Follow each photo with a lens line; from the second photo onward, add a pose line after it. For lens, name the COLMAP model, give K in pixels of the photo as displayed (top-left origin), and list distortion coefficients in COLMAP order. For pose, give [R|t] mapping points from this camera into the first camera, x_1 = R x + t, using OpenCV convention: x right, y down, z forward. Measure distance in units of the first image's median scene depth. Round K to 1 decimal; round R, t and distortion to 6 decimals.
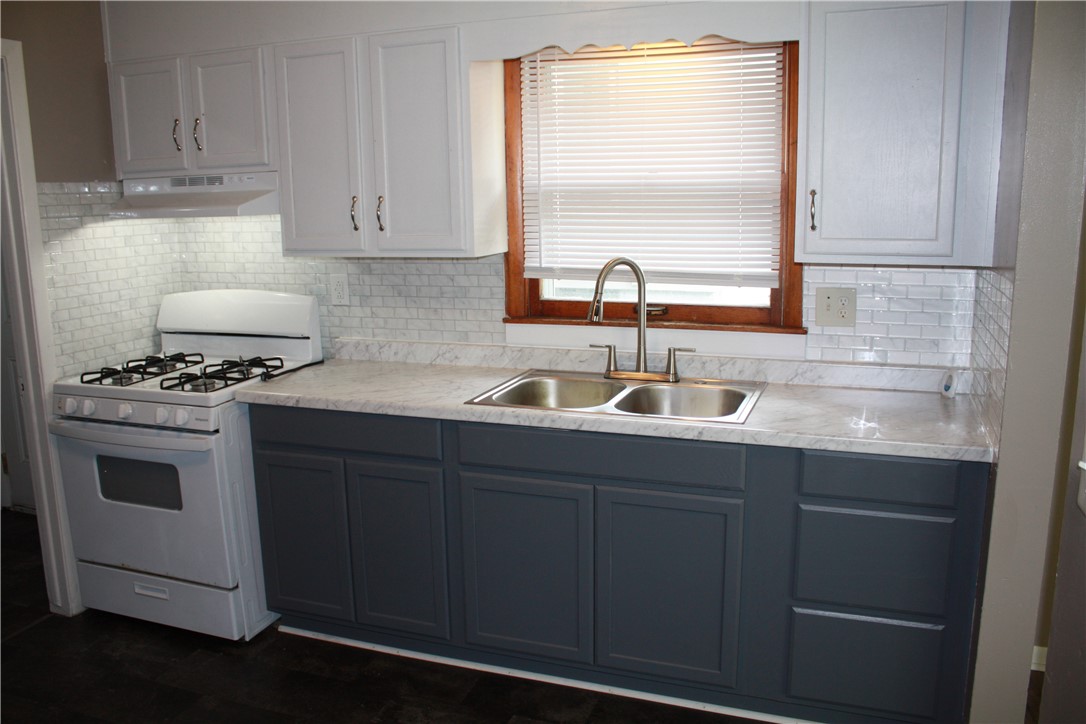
lens RADIAL K [[873.9, 0, 556.6], [0, 873.9, 363.6], [0, 0, 1]] dist [-0.158725, 0.113317]
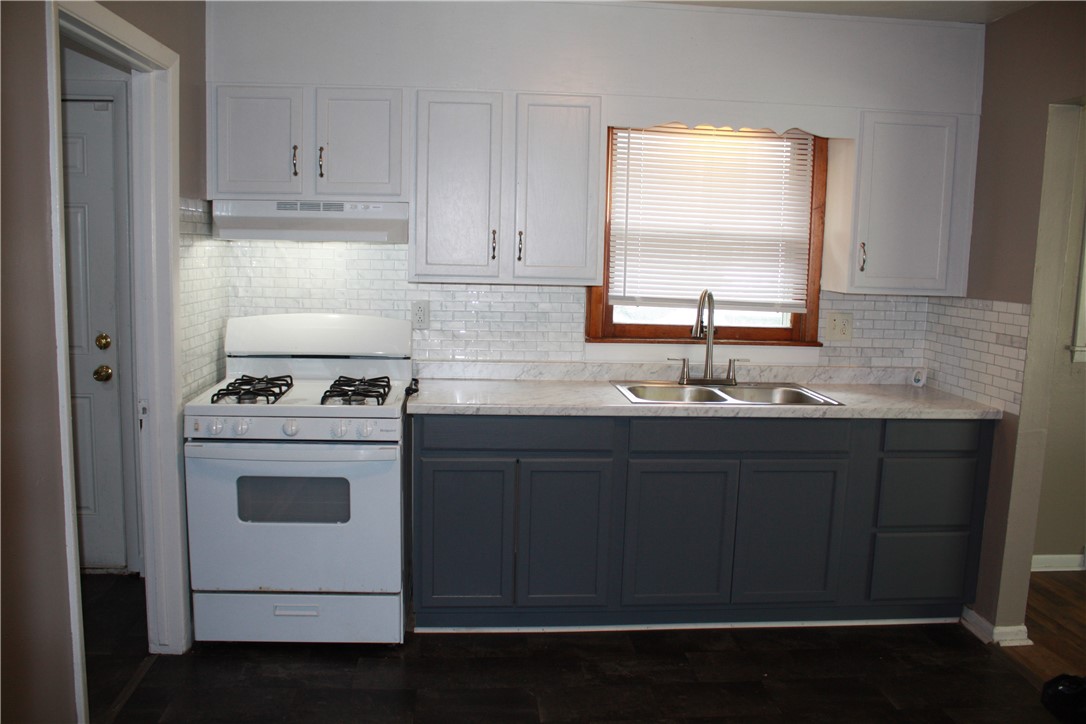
lens RADIAL K [[873.9, 0, 556.6], [0, 873.9, 363.6], [0, 0, 1]] dist [-0.158725, 0.113317]
pose [[0.907746, -0.015462, 0.419236, -0.633502], [0.038919, 0.998115, -0.047456, 0.039087], [-0.417712, 0.059394, 0.906636, -0.064558]]
